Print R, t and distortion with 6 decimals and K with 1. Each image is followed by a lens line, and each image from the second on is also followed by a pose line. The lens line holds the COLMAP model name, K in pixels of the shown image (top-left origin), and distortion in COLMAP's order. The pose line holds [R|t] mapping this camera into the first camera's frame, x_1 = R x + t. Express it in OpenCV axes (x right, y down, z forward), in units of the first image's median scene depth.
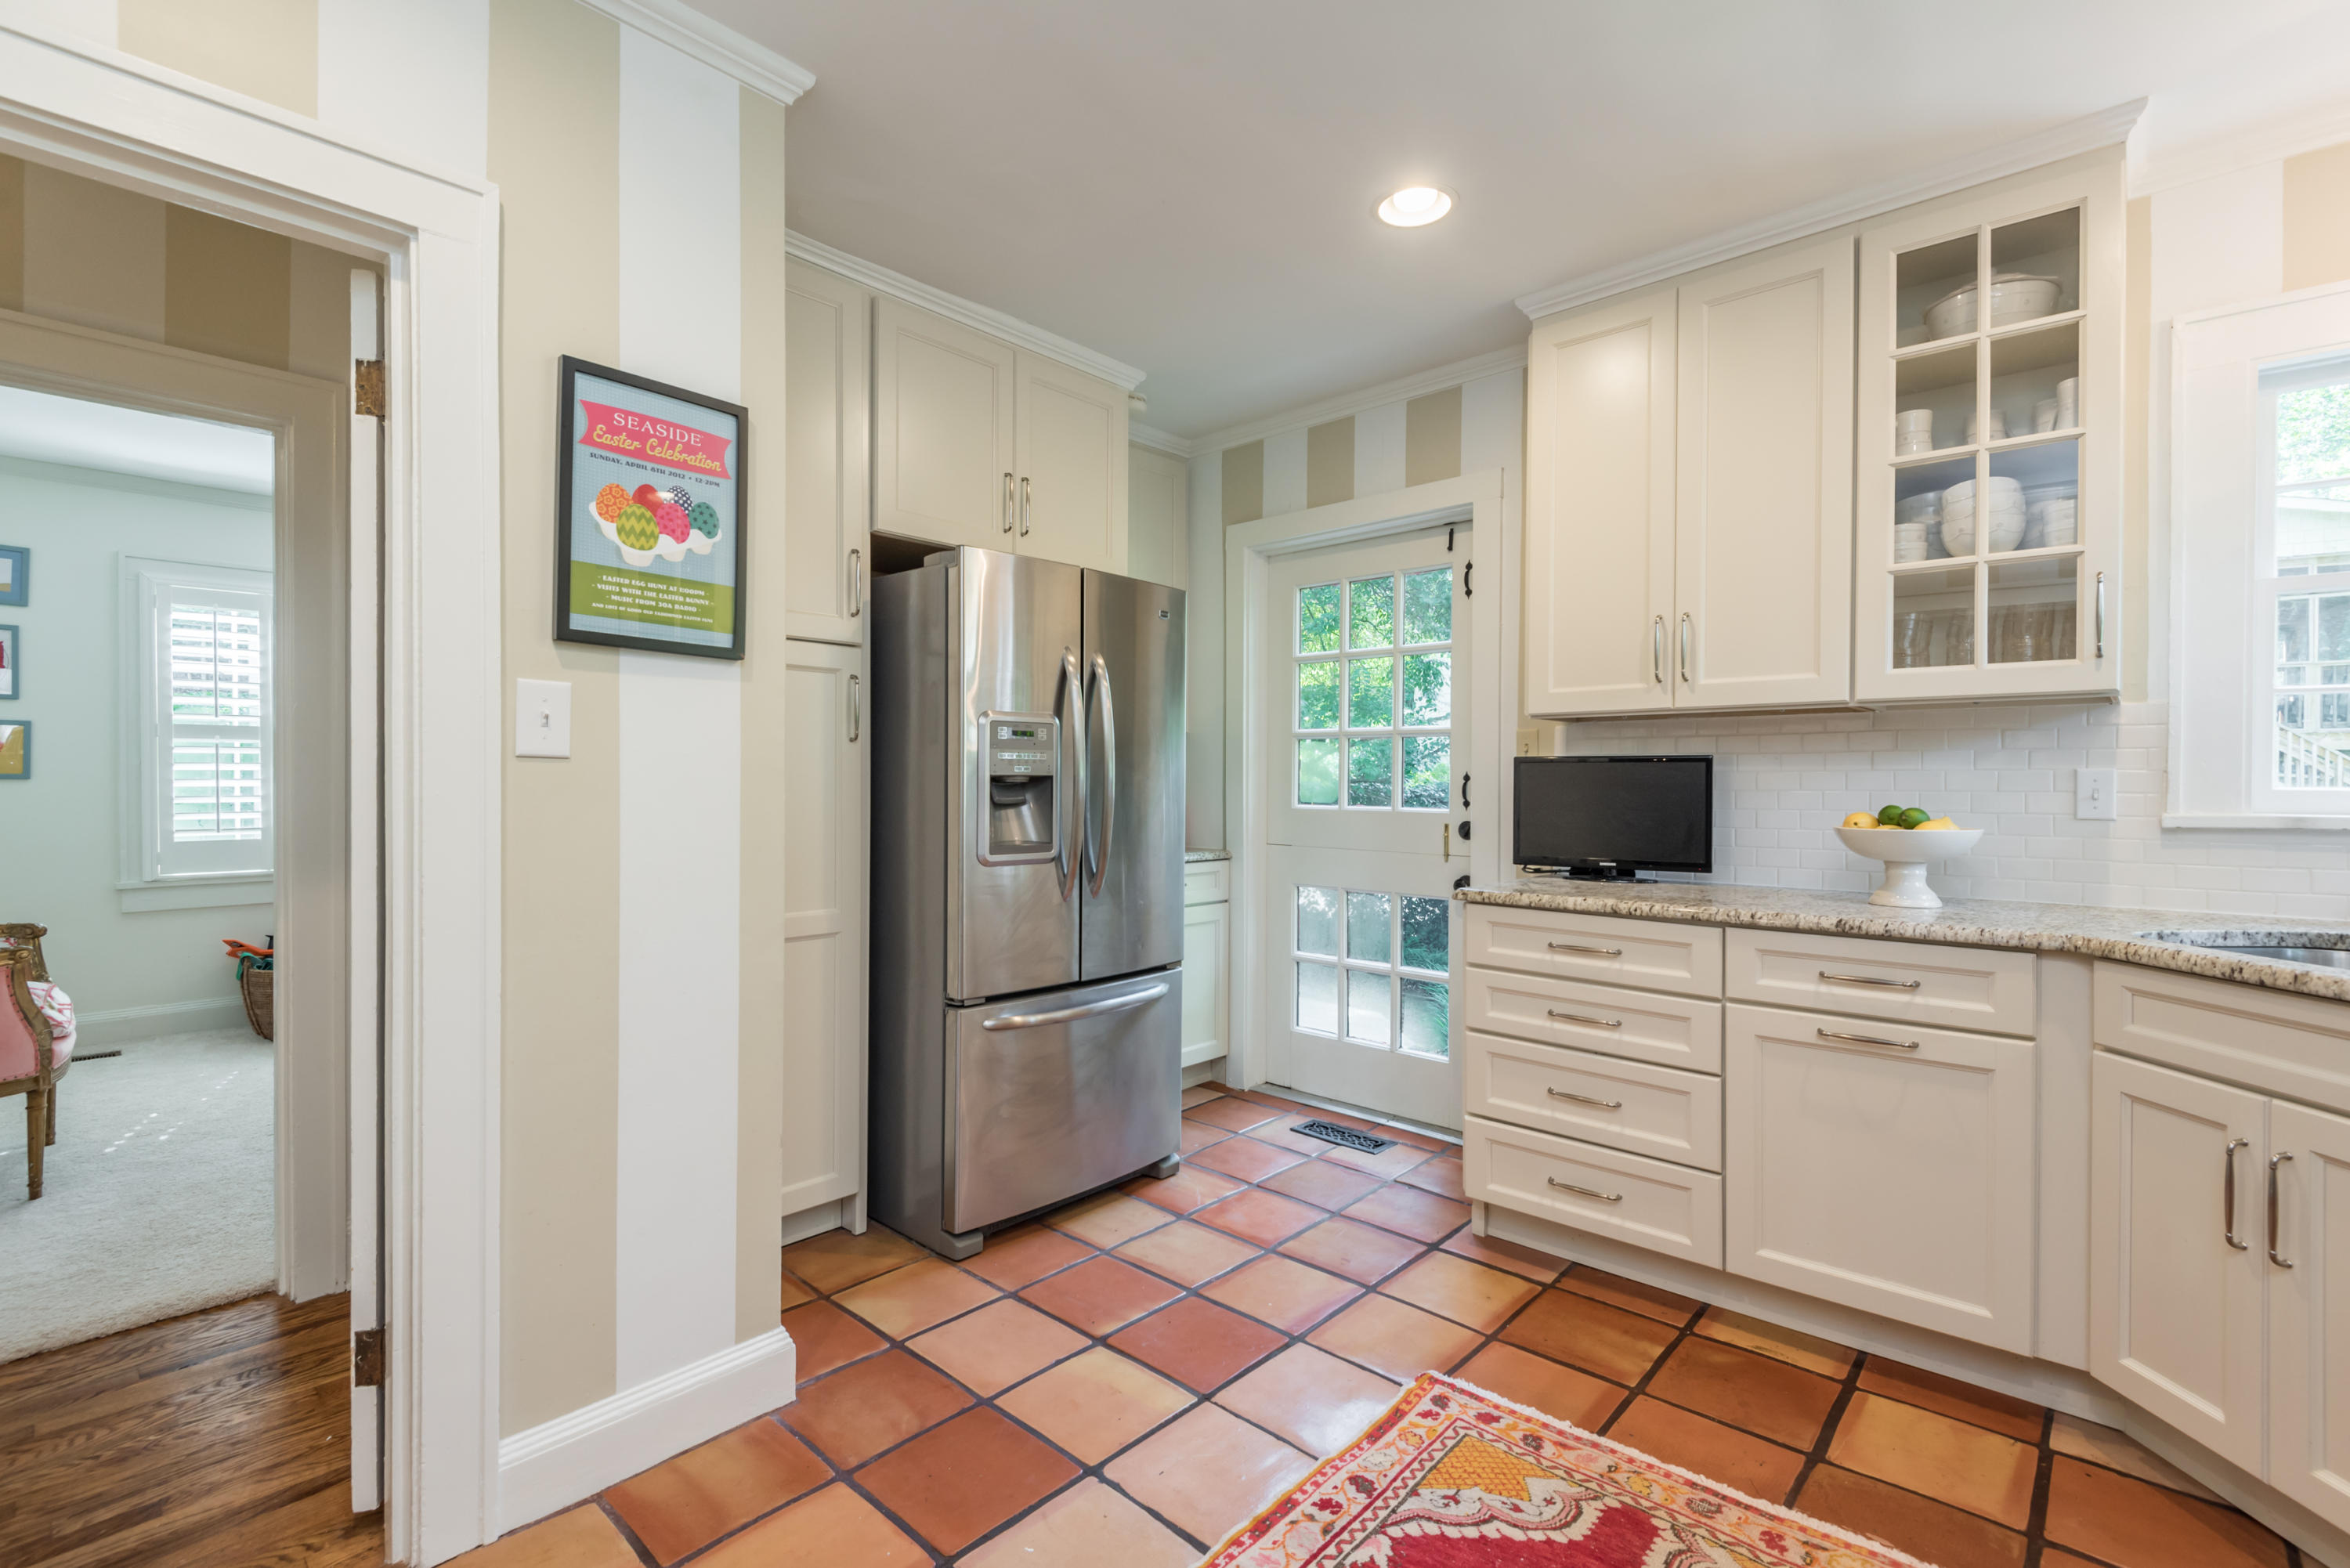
lens RADIAL K [[1068.3, 0, 1175.6], [0, 1068.3, 783.2], [0, 0, 1]] dist [0.023566, -0.010631]
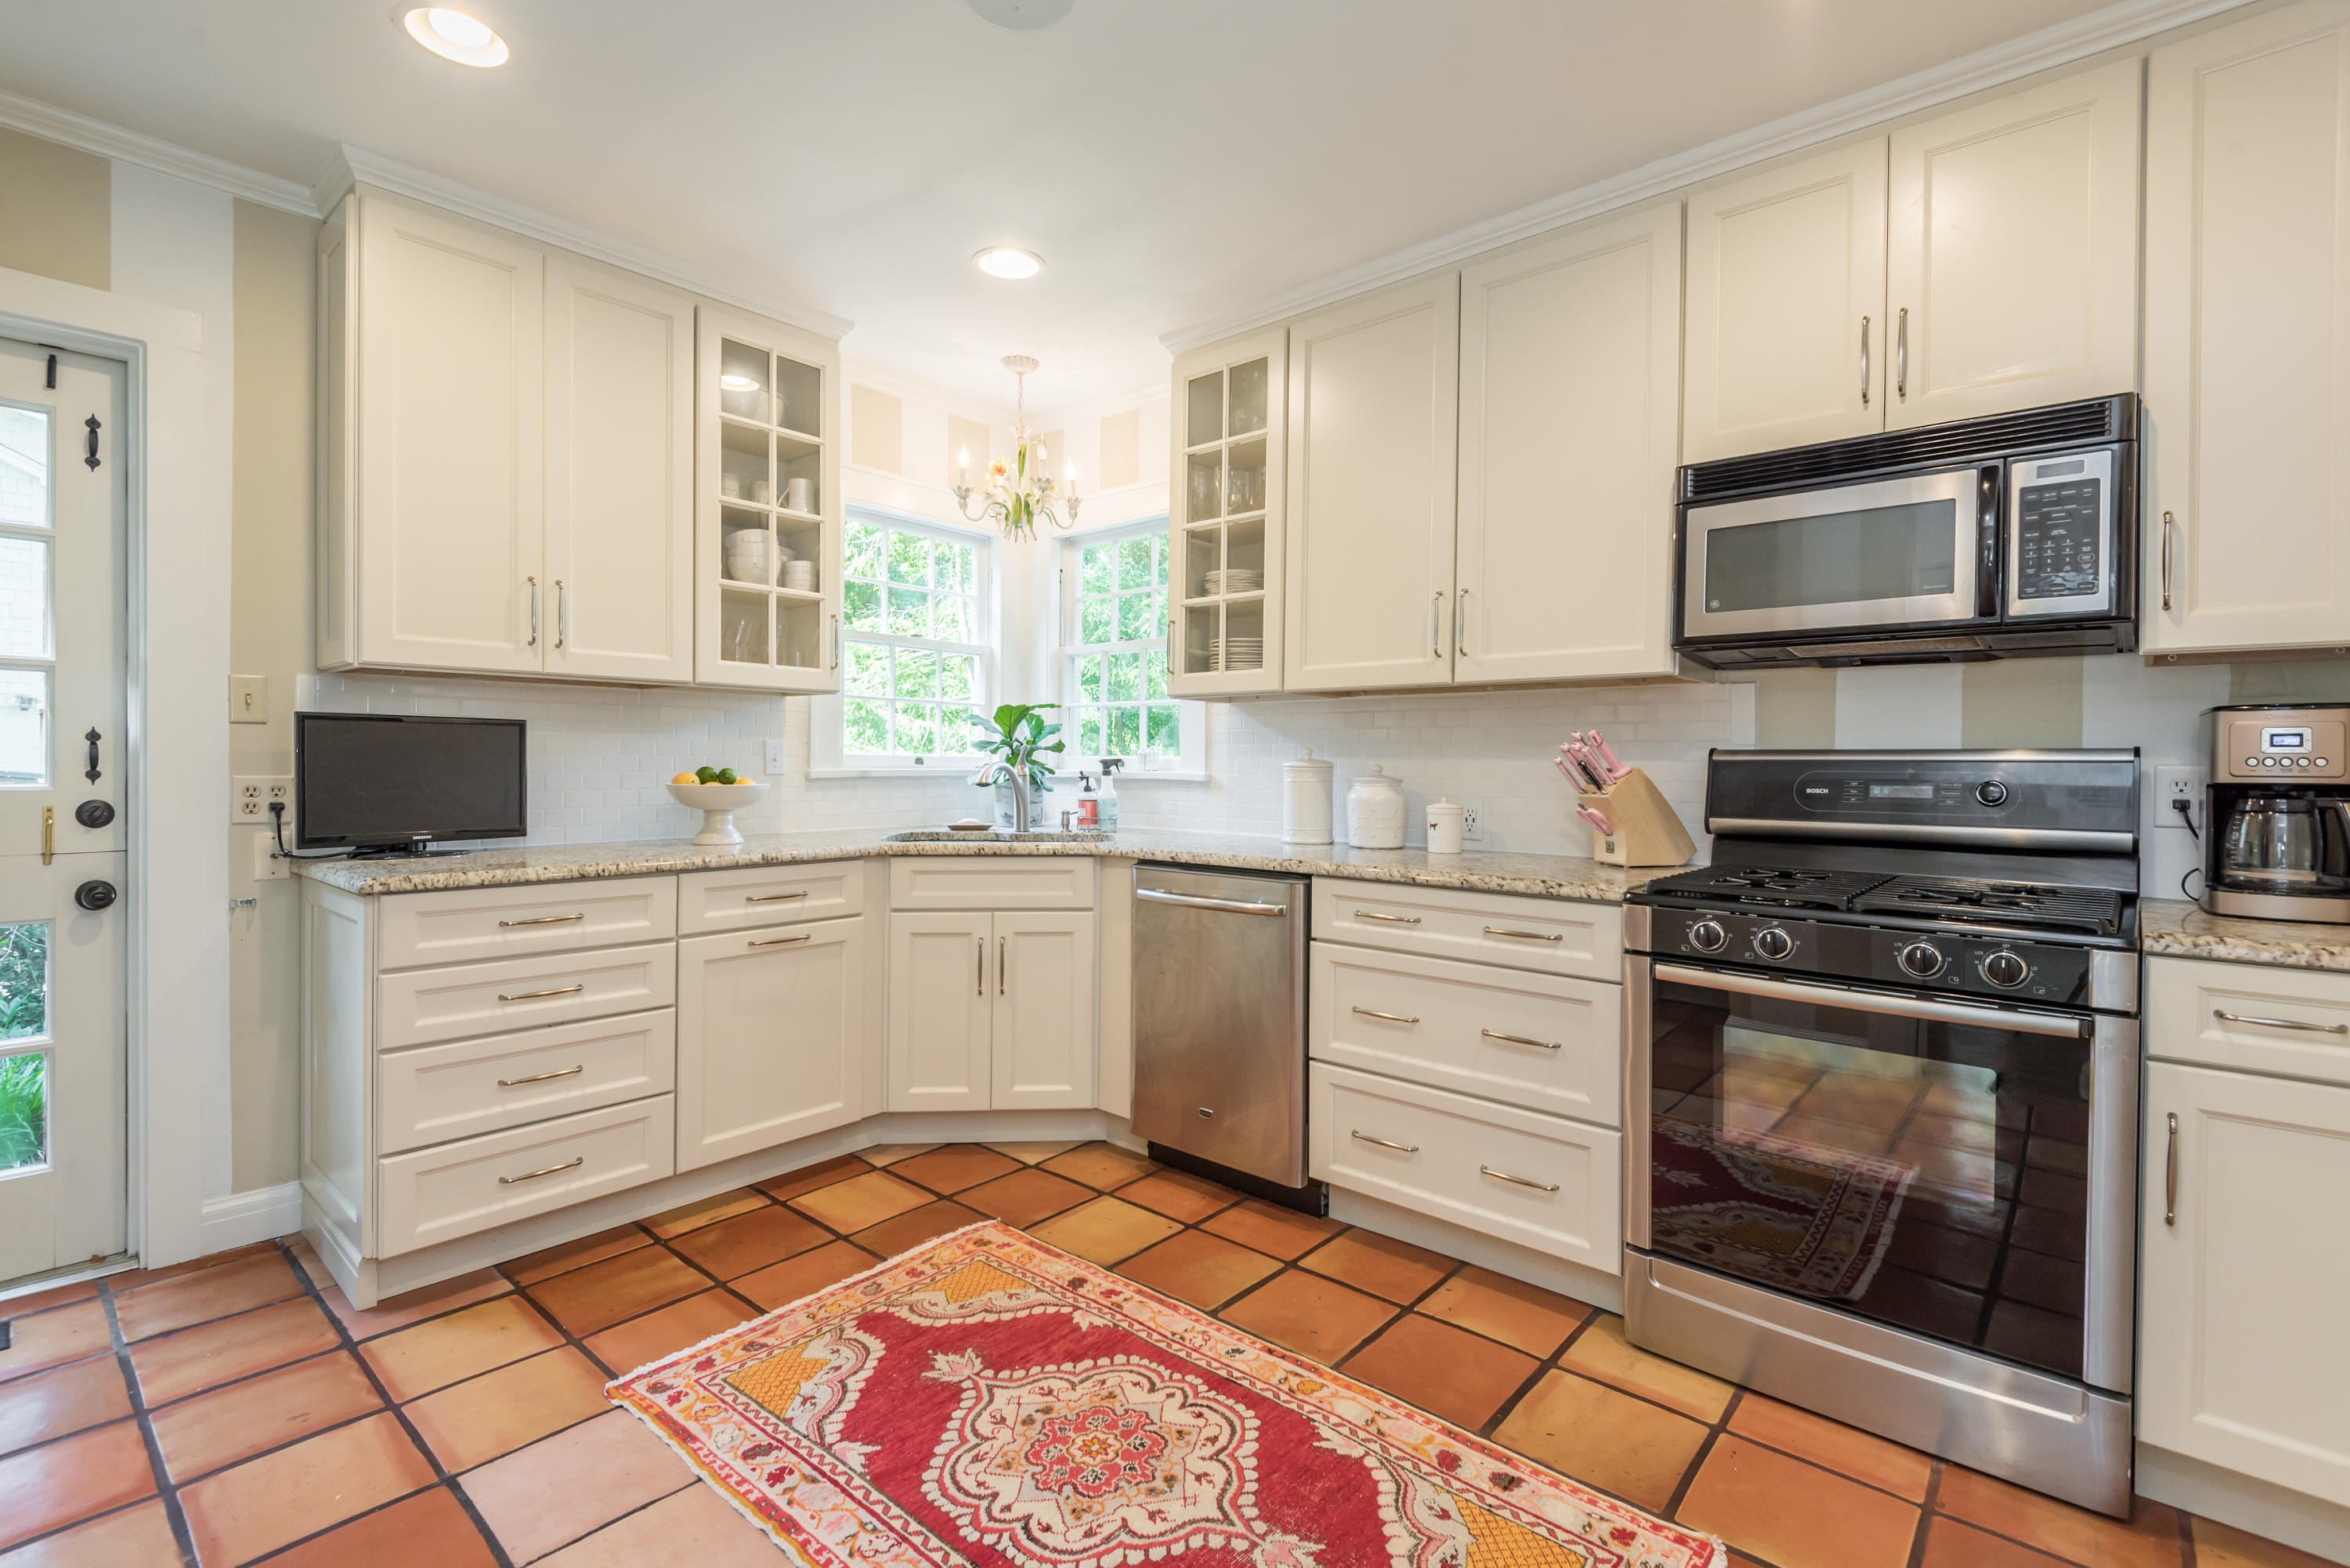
lens RADIAL K [[1068.3, 0, 1174.9], [0, 1068.3, 765.3], [0, 0, 1]] dist [0.023566, -0.010631]
pose [[-0.024438, -0.008325, 0.999667, -0.649026], [-0.005756, 0.999950, 0.008187, 0.006031], [-0.999685, -0.005554, -0.024485, 0.506315]]
